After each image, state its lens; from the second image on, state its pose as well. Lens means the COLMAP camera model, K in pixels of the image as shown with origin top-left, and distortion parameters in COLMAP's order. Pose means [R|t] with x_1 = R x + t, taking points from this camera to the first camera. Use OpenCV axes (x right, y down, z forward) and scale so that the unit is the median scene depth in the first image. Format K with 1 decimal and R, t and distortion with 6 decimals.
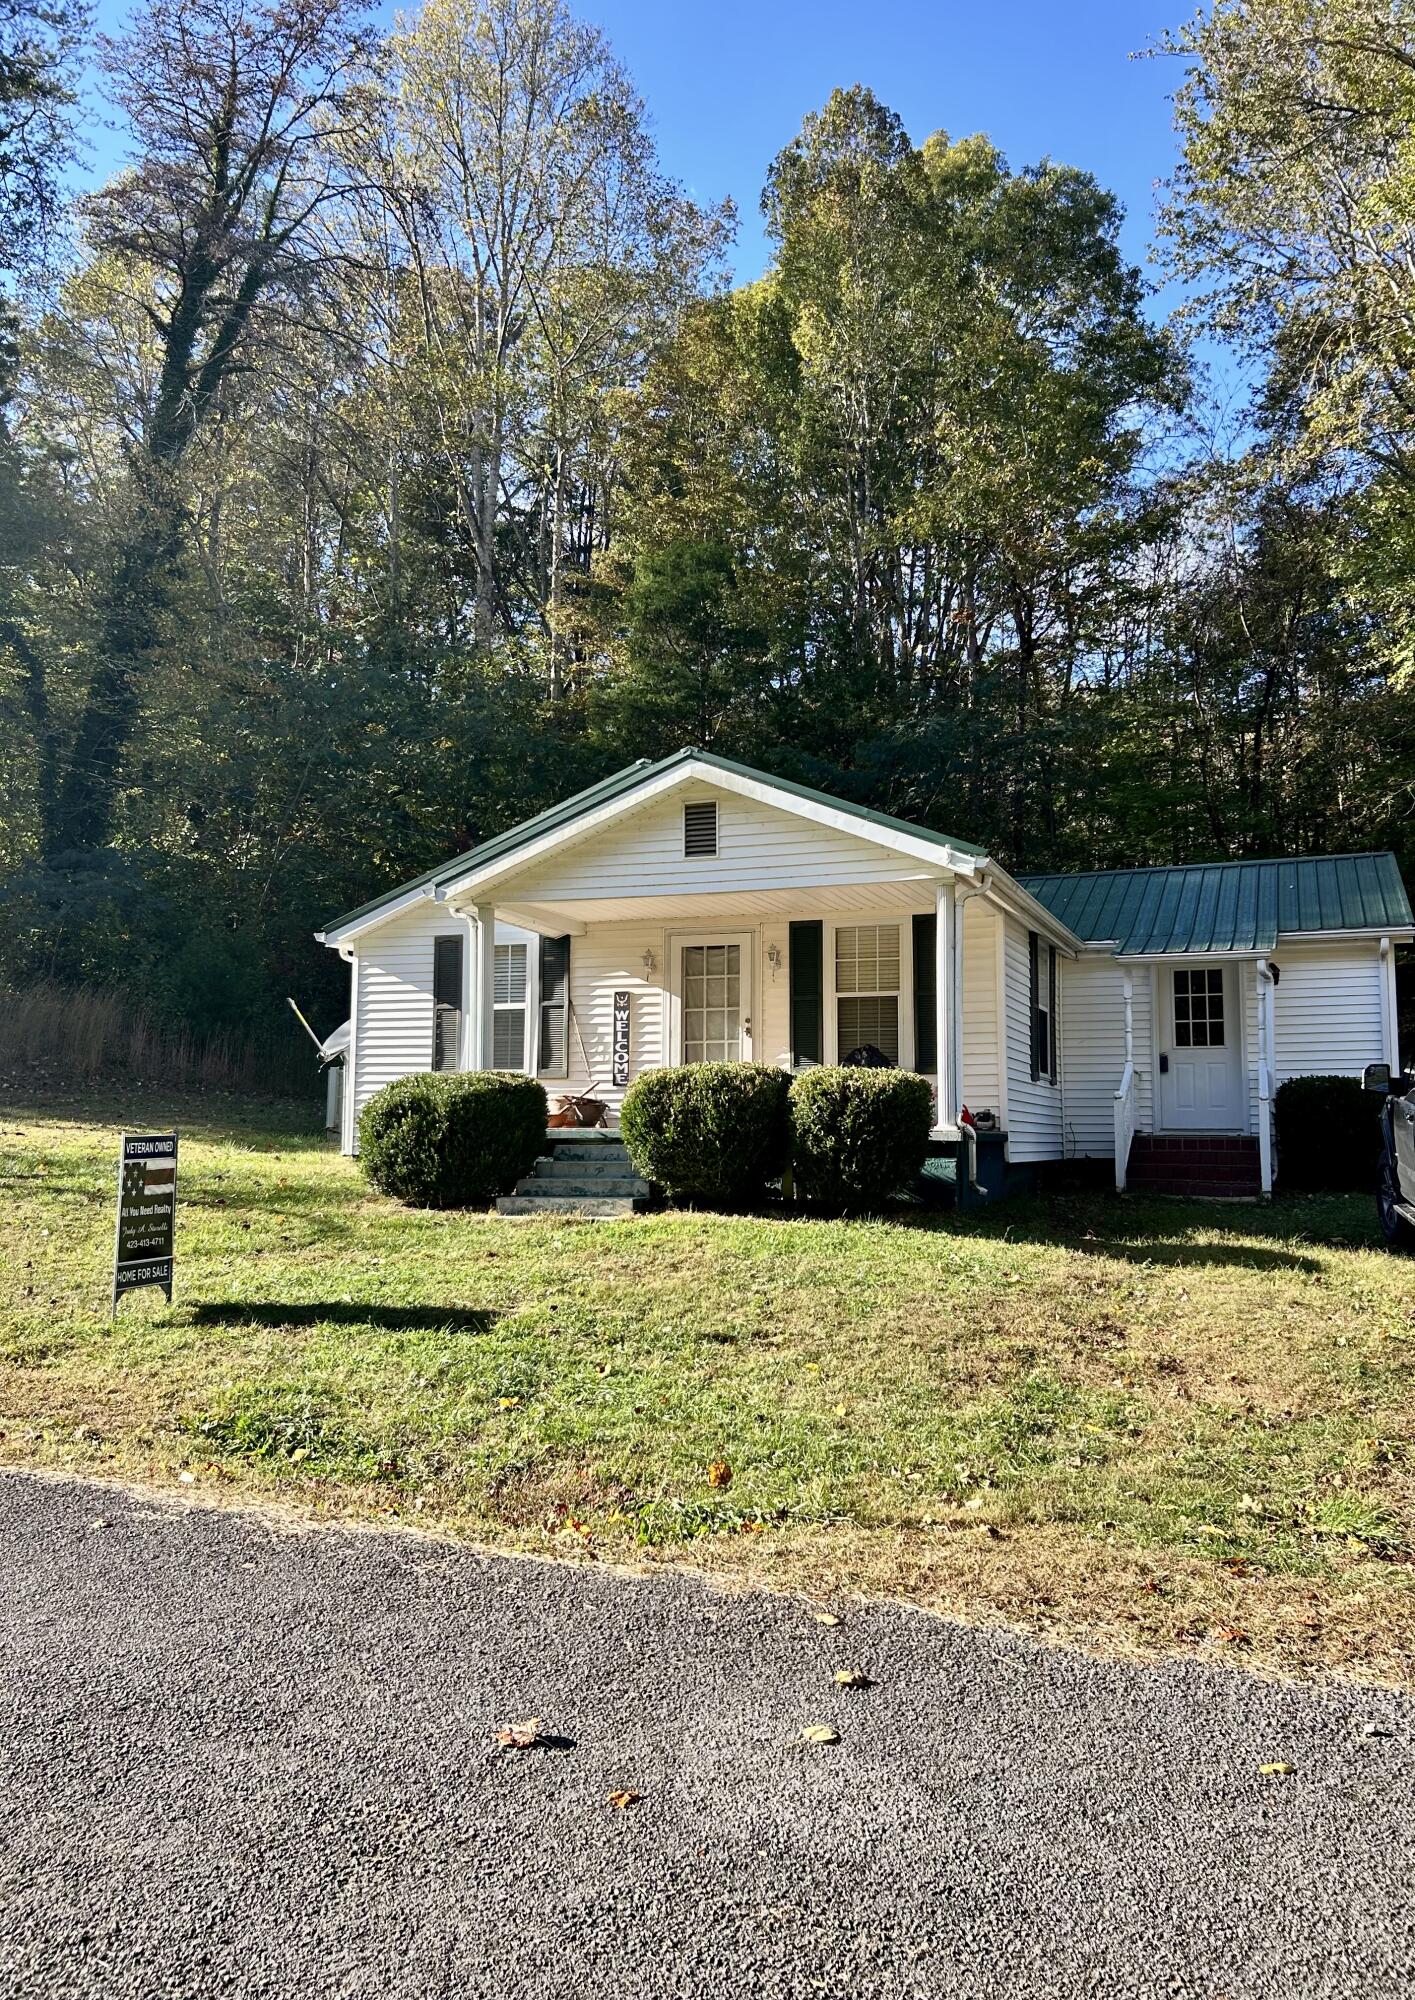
lens RADIAL K [[1494.2, 0, 737.0], [0, 1494.2, 955.5], [0, 0, 1]] dist [0.051919, -0.000234]
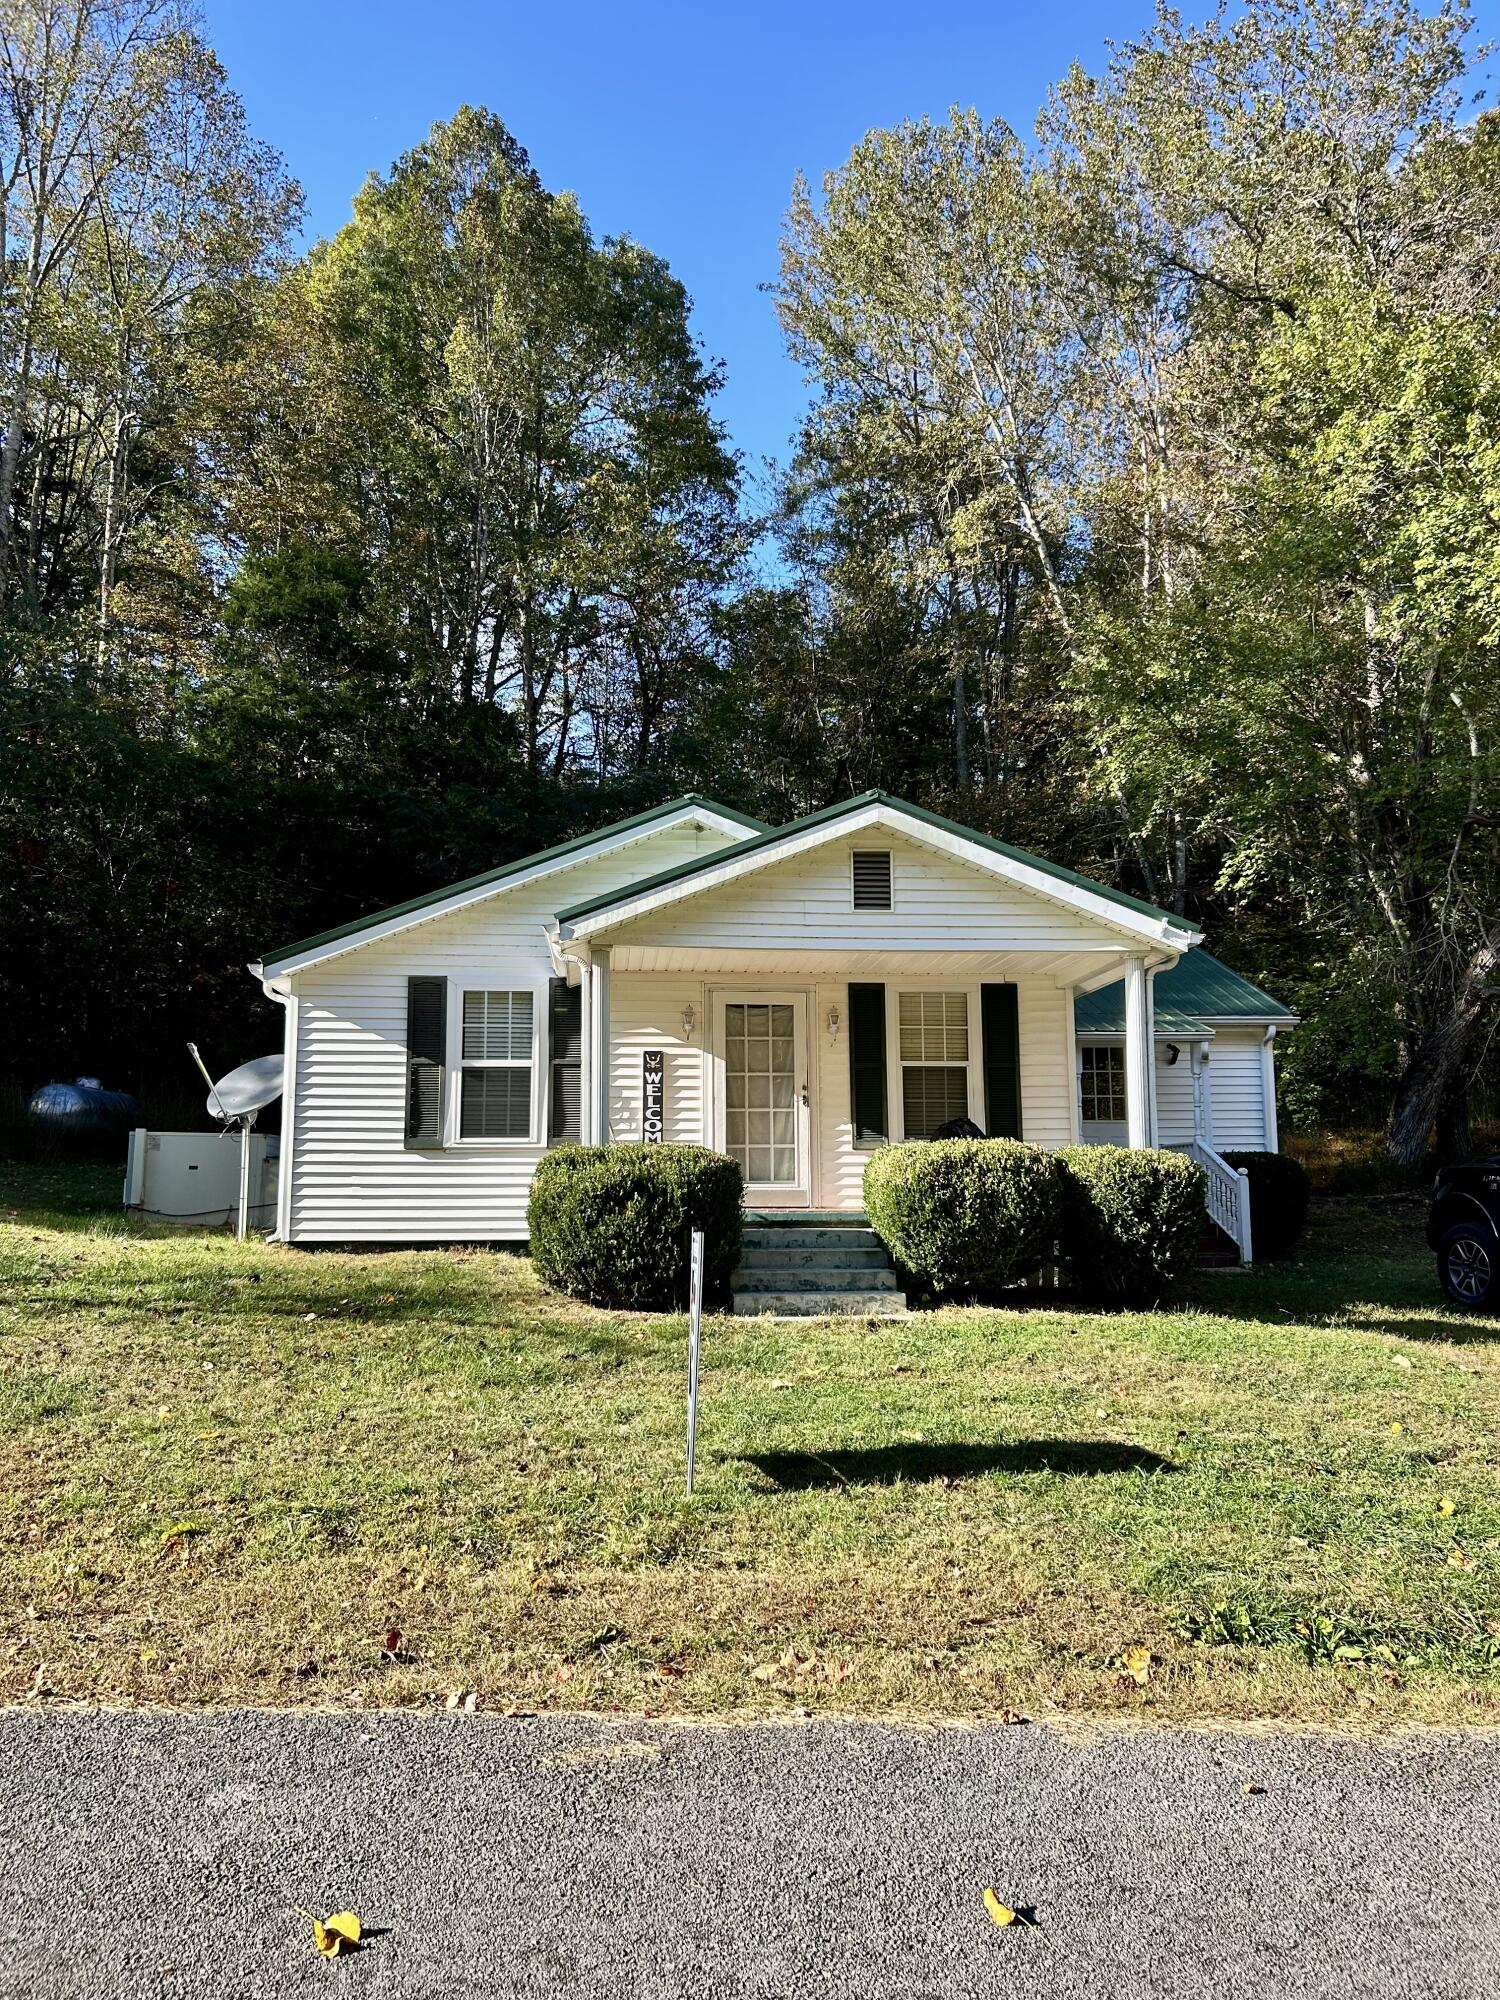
lens RADIAL K [[1486.8, 0, 746.4], [0, 1486.8, 992.3], [0, 0, 1]] dist [0.053401, -0.054759]
pose [[0.911706, 0.050138, 0.407772, -0.401762], [-0.045255, 0.998742, -0.021618, 0.006036], [-0.408342, 0.001255, 0.912828, 0.178482]]
